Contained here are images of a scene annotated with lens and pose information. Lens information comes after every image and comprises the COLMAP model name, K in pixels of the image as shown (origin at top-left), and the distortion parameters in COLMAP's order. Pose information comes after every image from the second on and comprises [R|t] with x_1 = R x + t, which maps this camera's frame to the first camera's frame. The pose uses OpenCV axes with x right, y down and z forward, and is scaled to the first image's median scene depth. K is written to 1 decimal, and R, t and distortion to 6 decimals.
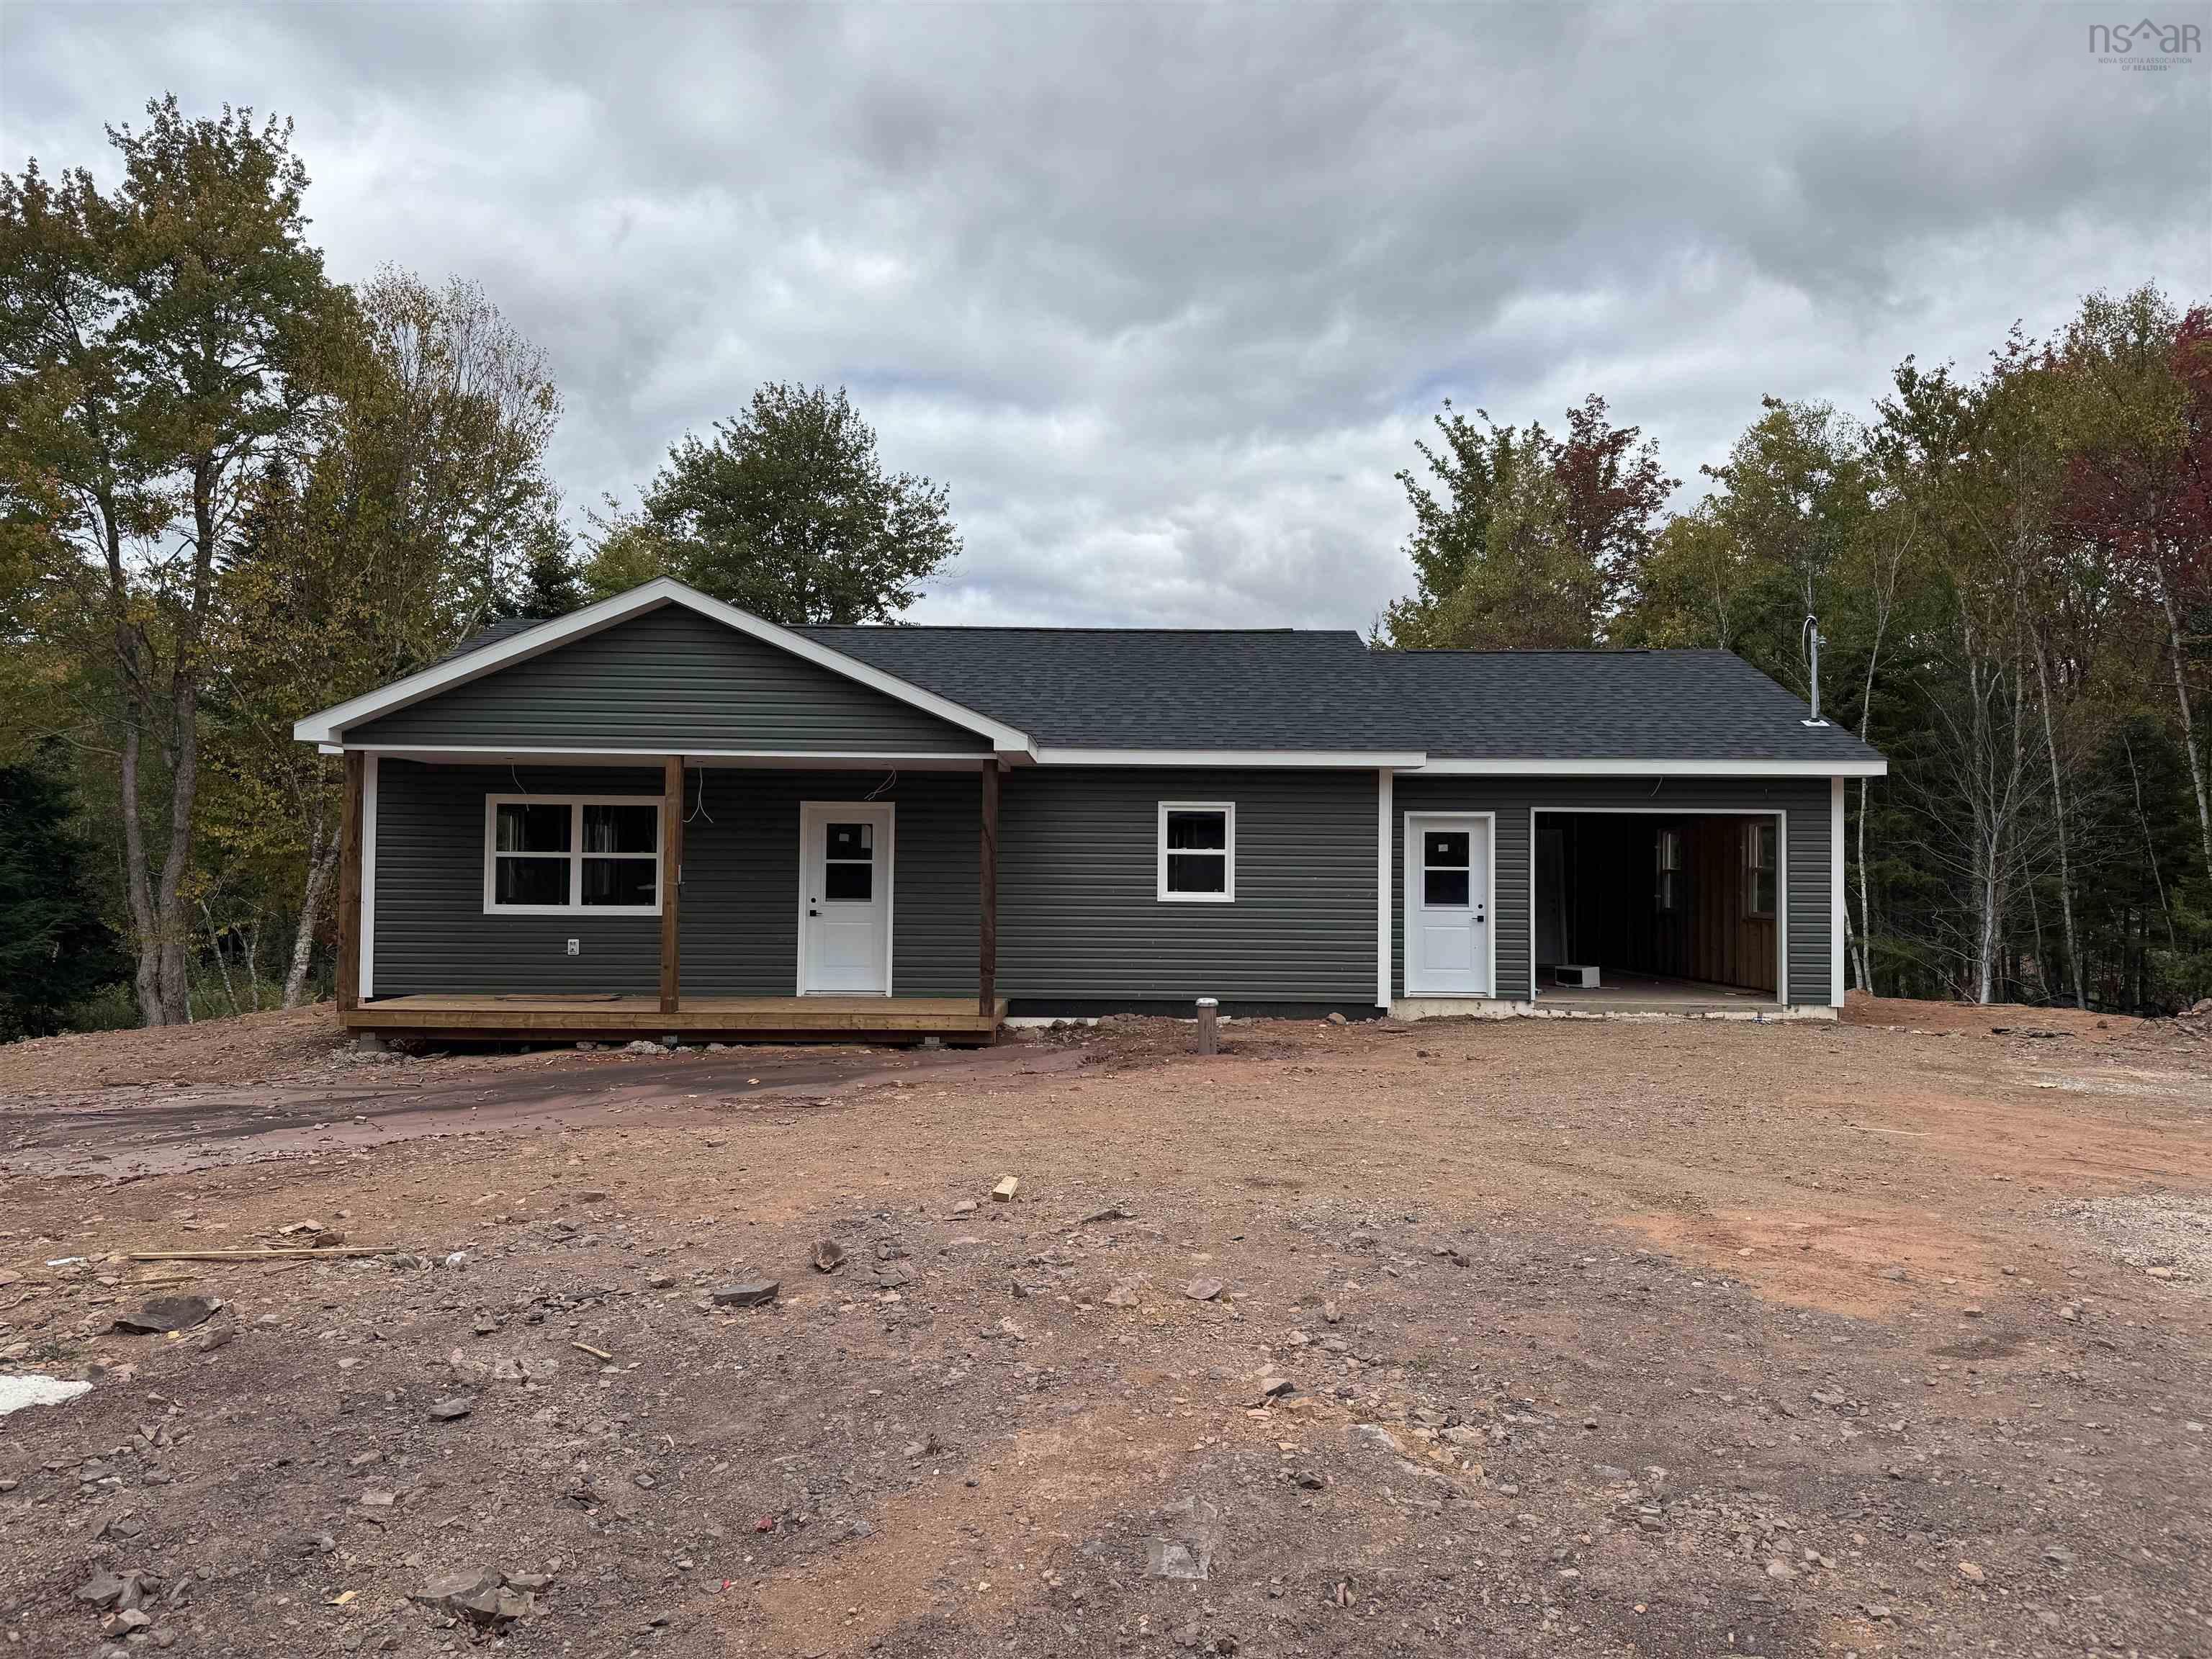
lens RADIAL K [[1522.6, 0, 1106.0], [0, 1522.6, 829.5], [0, 0, 1]] dist [0.003697, 0.000652]
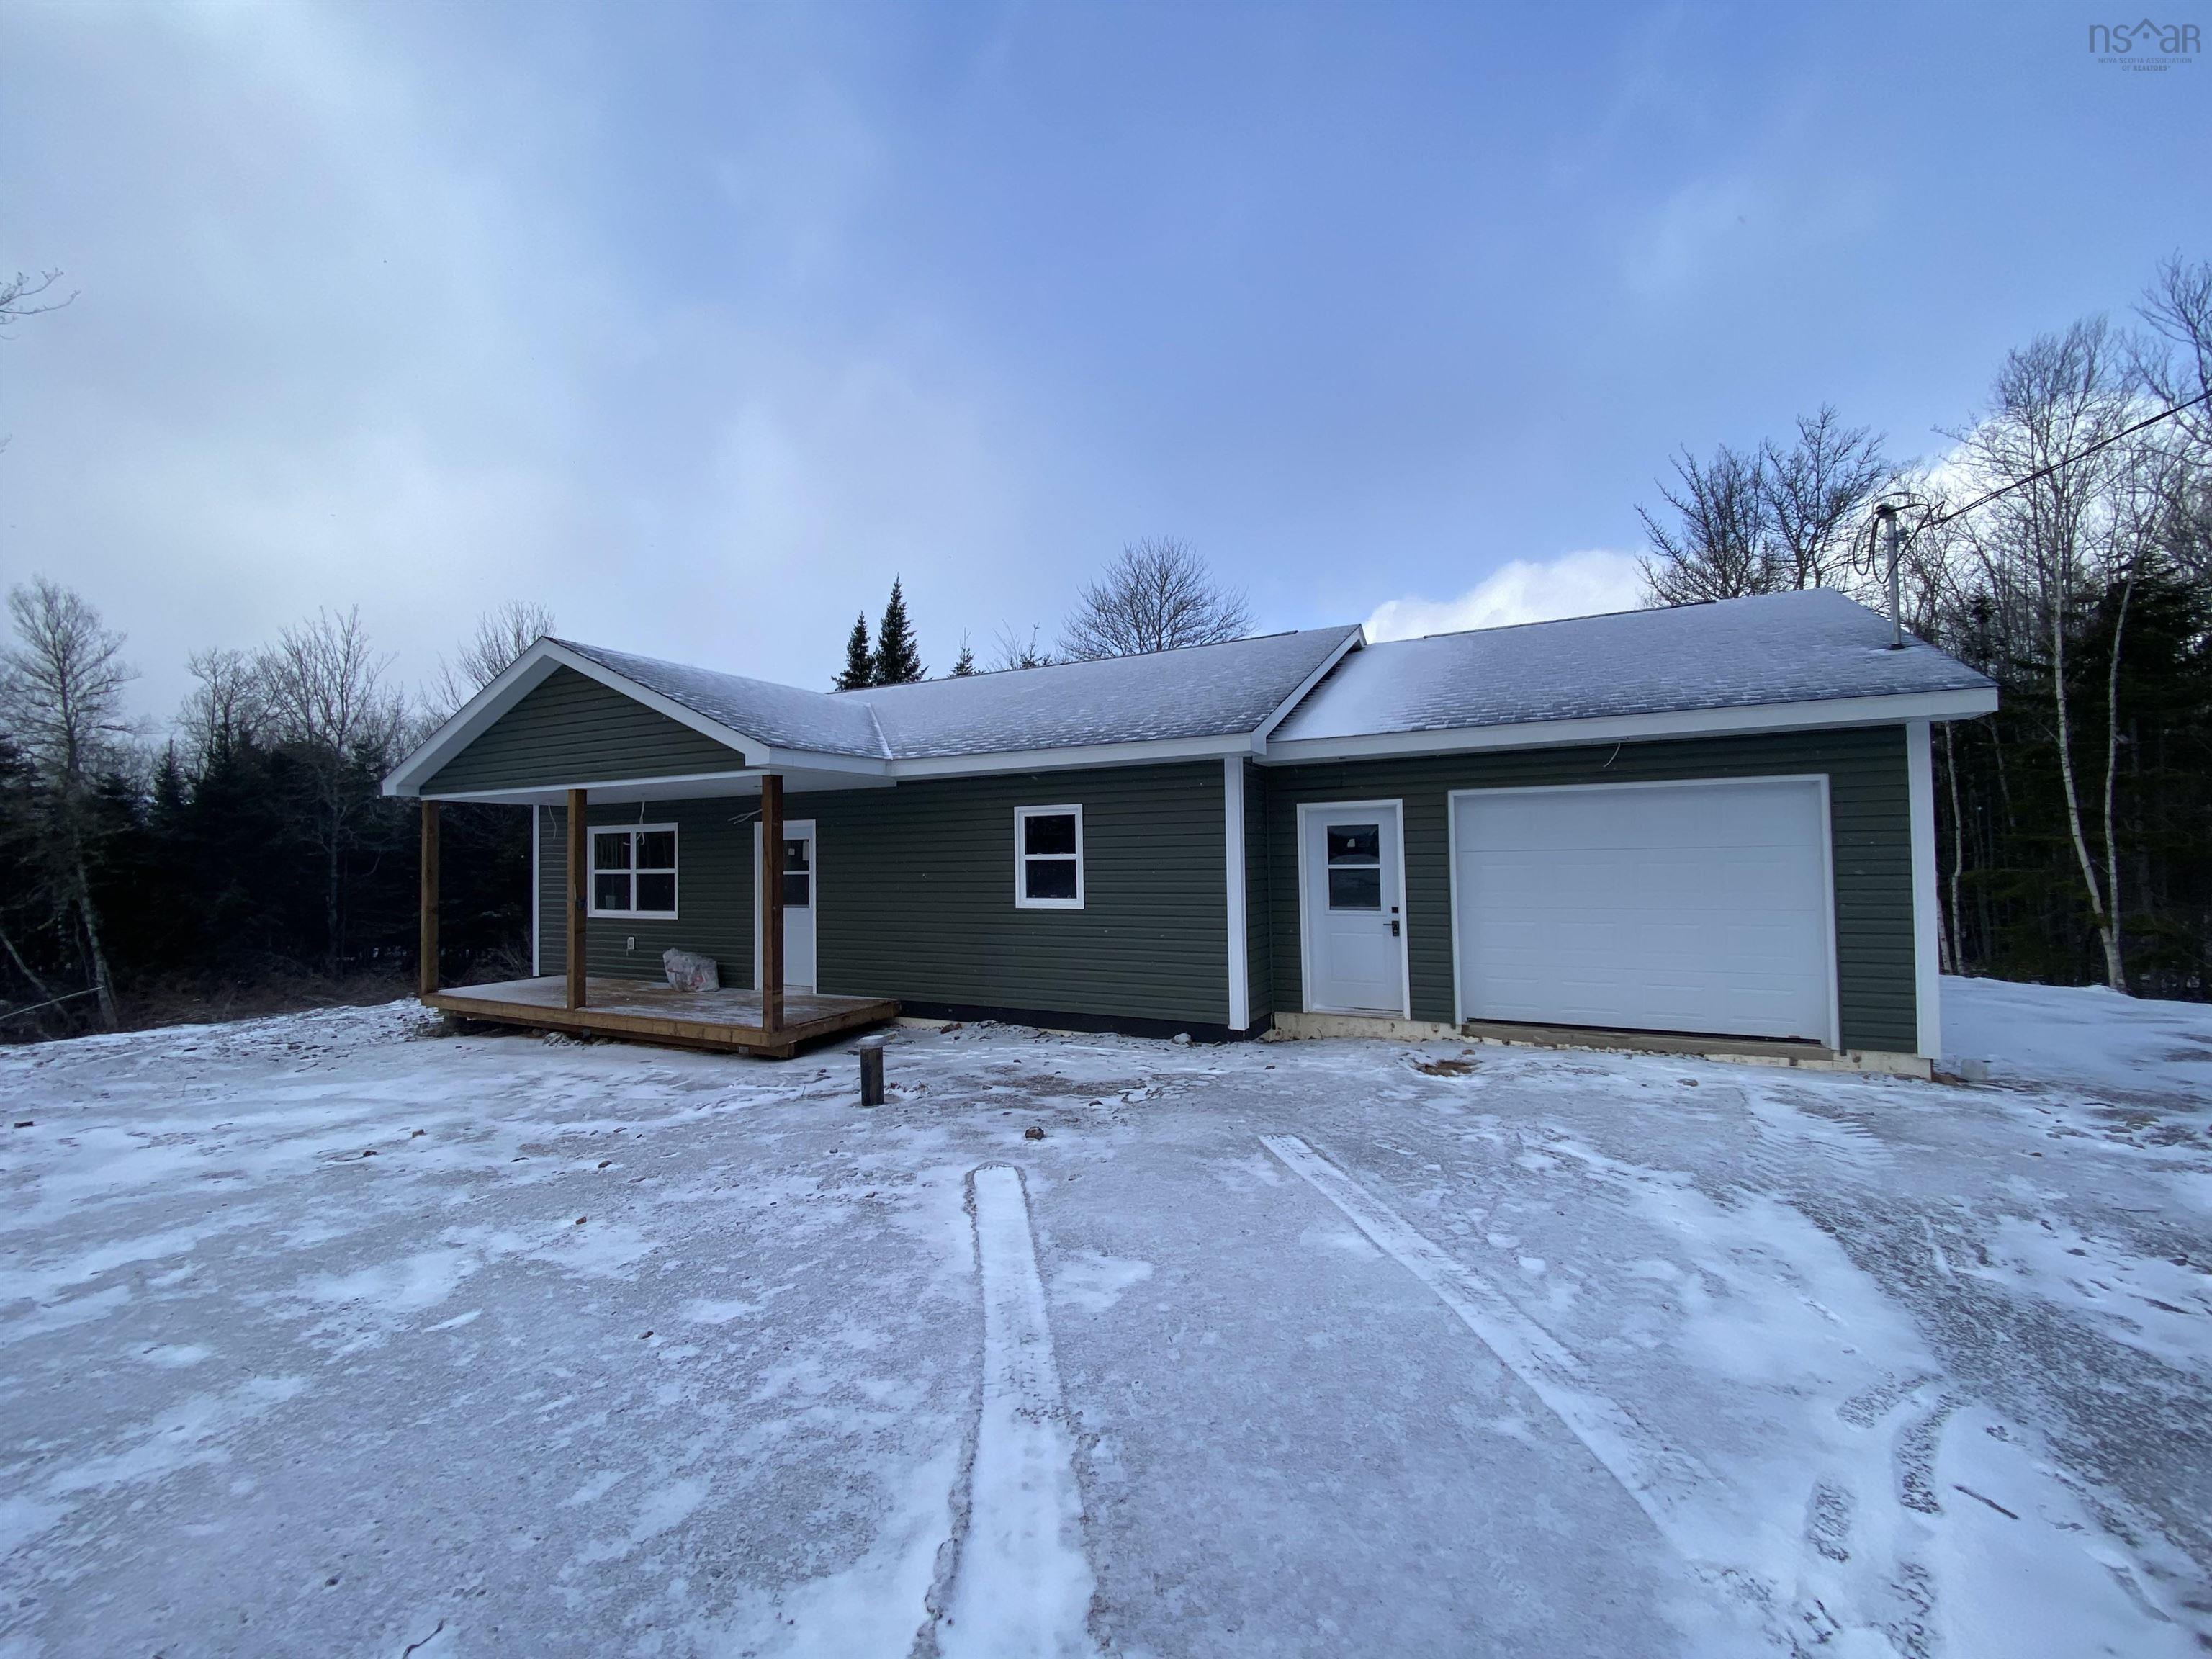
lens RADIAL K [[905.9, 0, 1106.0], [0, 905.9, 829.5], [0, 0, 1]] dist [-0.012044, -0.000076]
pose [[0.891655, -0.038874, -0.451043, 0.353089], [0.037528, 0.999224, -0.011931, 0.005382], [0.451157, -0.006289, 0.892422, 0.499107]]
